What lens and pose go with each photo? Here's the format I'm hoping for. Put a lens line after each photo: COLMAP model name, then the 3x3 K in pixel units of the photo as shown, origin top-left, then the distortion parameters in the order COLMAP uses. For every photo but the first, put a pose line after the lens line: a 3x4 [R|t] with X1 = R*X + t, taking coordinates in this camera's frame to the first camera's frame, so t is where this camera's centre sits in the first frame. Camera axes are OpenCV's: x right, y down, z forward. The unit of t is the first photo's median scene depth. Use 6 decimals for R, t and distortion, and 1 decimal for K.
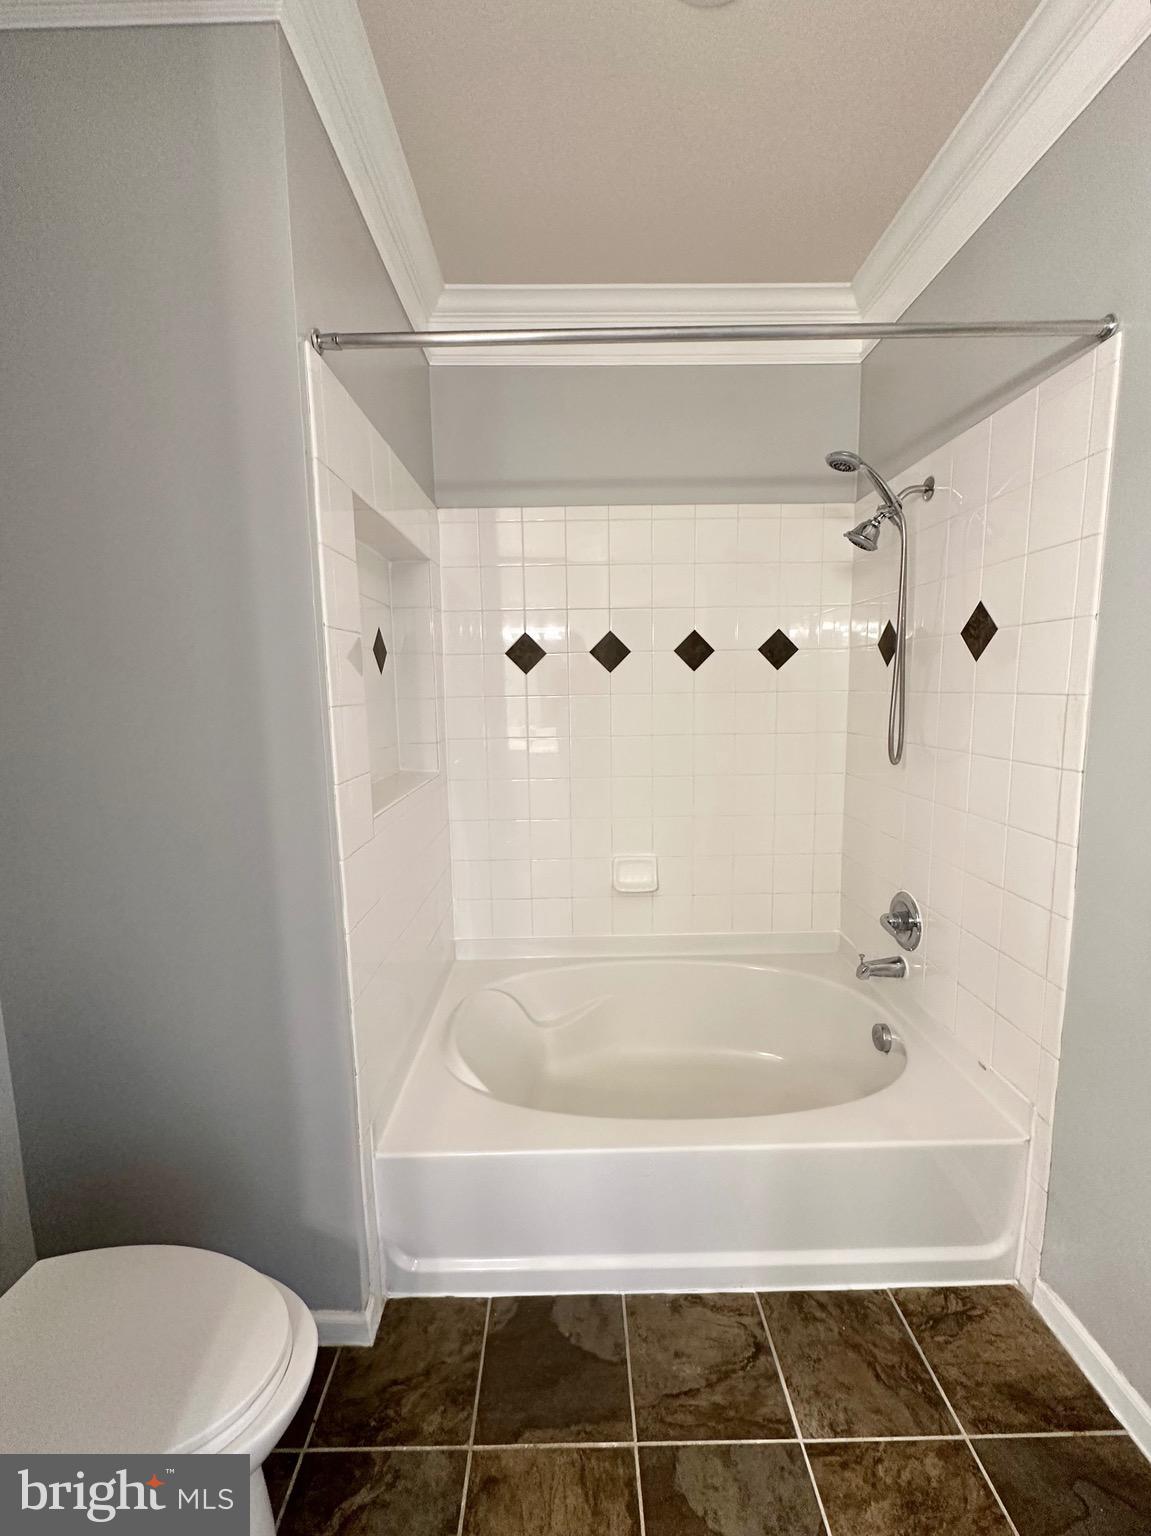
lens RADIAL K [[620.0, 0, 530.6], [0, 620.0, 777.2], [0, 0, 1]] dist [-0.000803, 0.000964]
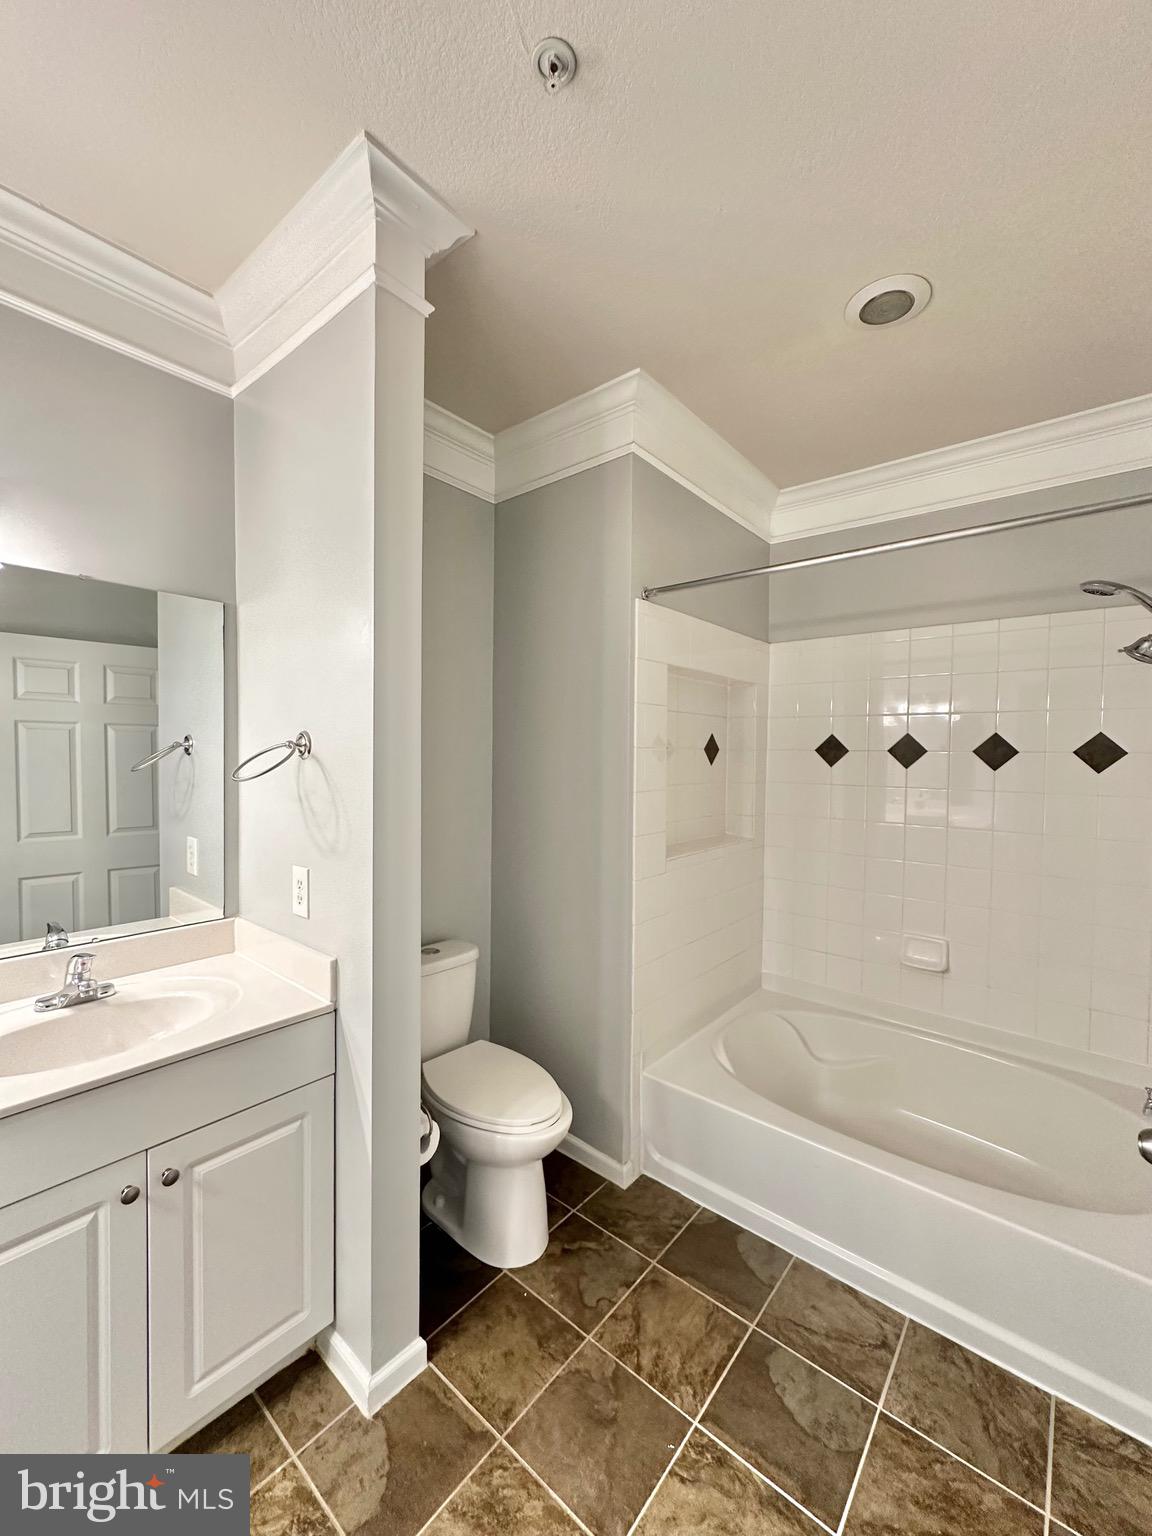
lens RADIAL K [[620.0, 0, 565.7], [0, 620.0, 774.2], [0, 0, 1]] dist [-0.000803, 0.000964]
pose [[0.753030, 0.050072, -0.656078, 0.614044], [-0.108545, 0.992893, -0.048807, -0.051769], [0.648972, 0.107967, 0.753113, -0.412529]]
